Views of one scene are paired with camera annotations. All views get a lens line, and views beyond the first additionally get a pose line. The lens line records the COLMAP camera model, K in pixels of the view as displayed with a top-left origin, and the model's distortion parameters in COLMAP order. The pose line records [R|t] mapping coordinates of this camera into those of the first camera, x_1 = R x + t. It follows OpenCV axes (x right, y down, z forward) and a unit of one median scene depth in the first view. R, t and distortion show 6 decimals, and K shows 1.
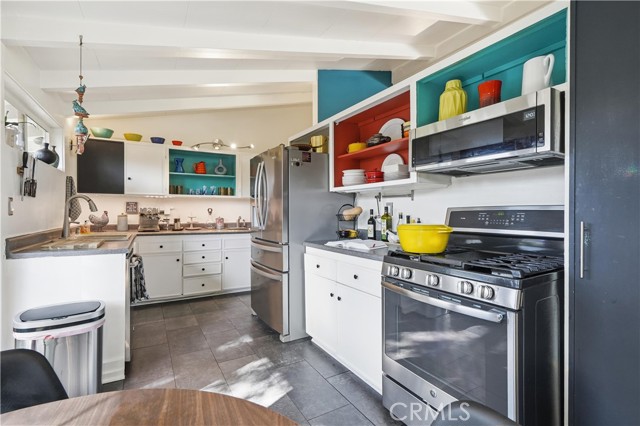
lens RADIAL K [[296.1, 0, 325.5], [0, 296.1, 211.5], [0, 0, 1]] dist [-0.010521, 0.001143]
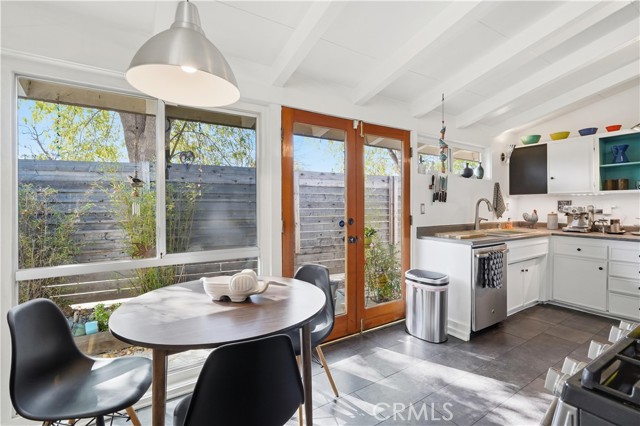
lens RADIAL K [[296.1, 0, 320.0], [0, 296.1, 207.4], [0, 0, 1]] dist [-0.010521, 0.001143]
pose [[0.024212, 0.002076, -0.999705, 0.329524], [0.003829, 0.999990, 0.002170, -0.016344], [0.999700, -0.003880, 0.024204, 0.173826]]
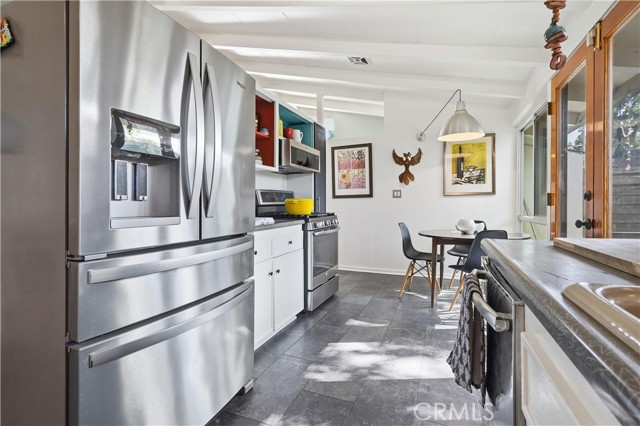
lens RADIAL K [[296.1, 0, 319.6], [0, 296.1, 204.0], [0, 0, 1]] dist [-0.010521, 0.001143]
pose [[-0.584669, -0.001951, 0.811269, -0.527739], [-0.003124, 0.999995, 0.000153, 0.032214], [-0.811266, -0.002445, -0.584673, 0.884993]]
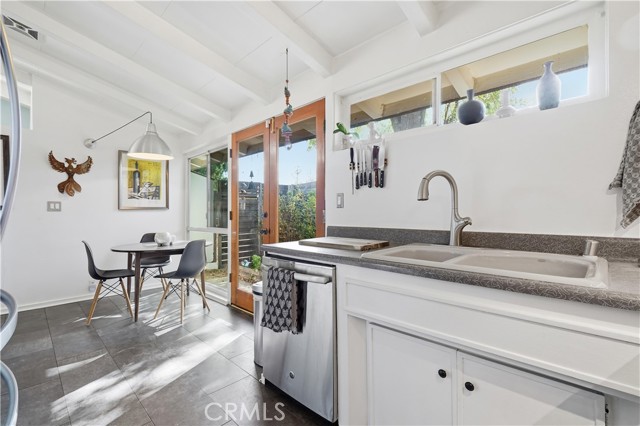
lens RADIAL K [[296.1, 0, 311.0], [0, 296.1, 208.8], [0, 0, 1]] dist [-0.010521, 0.001143]
pose [[-0.974178, -0.002861, -0.225761, -0.345804], [0.001194, 0.999841, -0.017819, 0.017266], [0.225776, -0.017629, -0.974020, 1.066706]]
